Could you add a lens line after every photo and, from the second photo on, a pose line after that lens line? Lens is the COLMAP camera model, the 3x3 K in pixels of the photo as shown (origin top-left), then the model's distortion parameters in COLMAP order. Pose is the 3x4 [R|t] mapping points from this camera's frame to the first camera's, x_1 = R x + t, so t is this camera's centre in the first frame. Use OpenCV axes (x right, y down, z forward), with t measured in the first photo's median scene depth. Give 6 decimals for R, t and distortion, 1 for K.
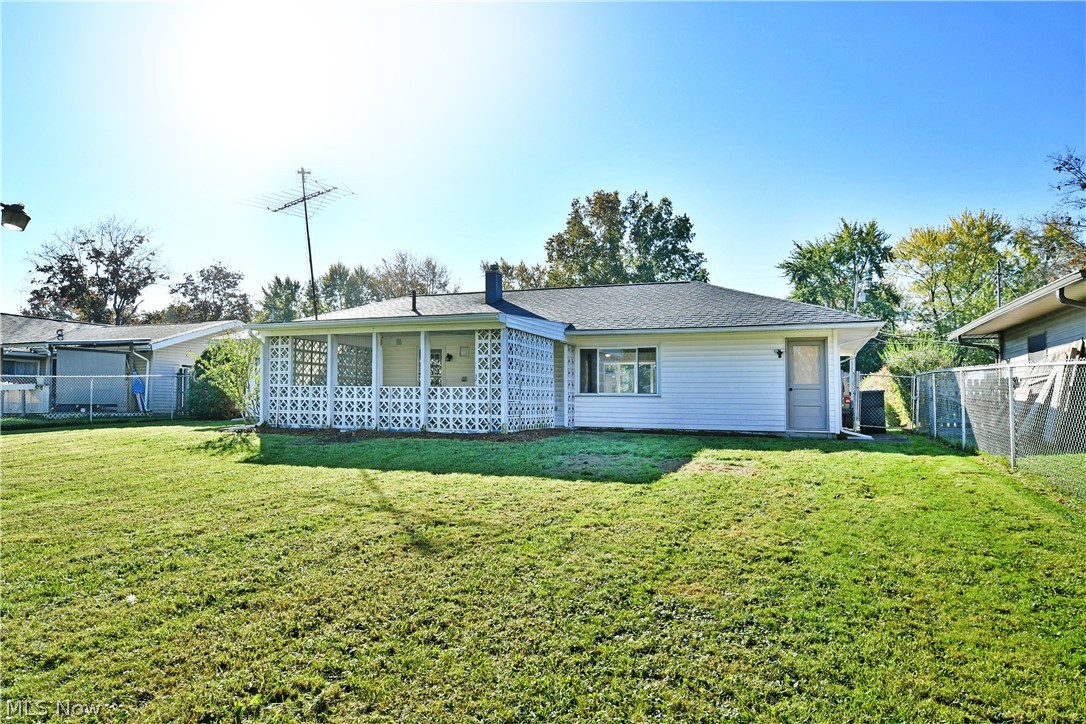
lens RADIAL K [[658.0, 0, 543.1], [0, 658.0, 365.4], [0, 0, 1]] dist [-0.012792, -0.003418]
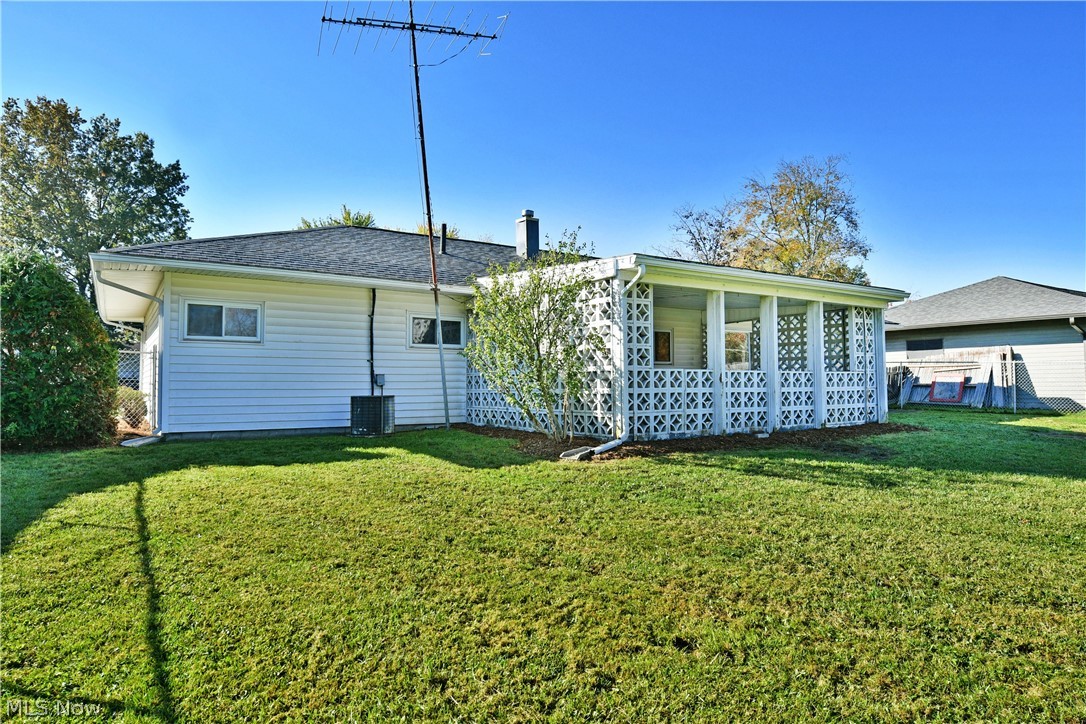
lens RADIAL K [[658.0, 0, 543.1], [0, 658.0, 358.4], [0, 0, 1]] dist [-0.012792, -0.003418]
pose [[0.585738, 0.018715, 0.810285, -0.928022], [-0.030275, 0.999541, -0.001201, 0.025278], [-0.809935, -0.023828, 0.586035, 0.734324]]
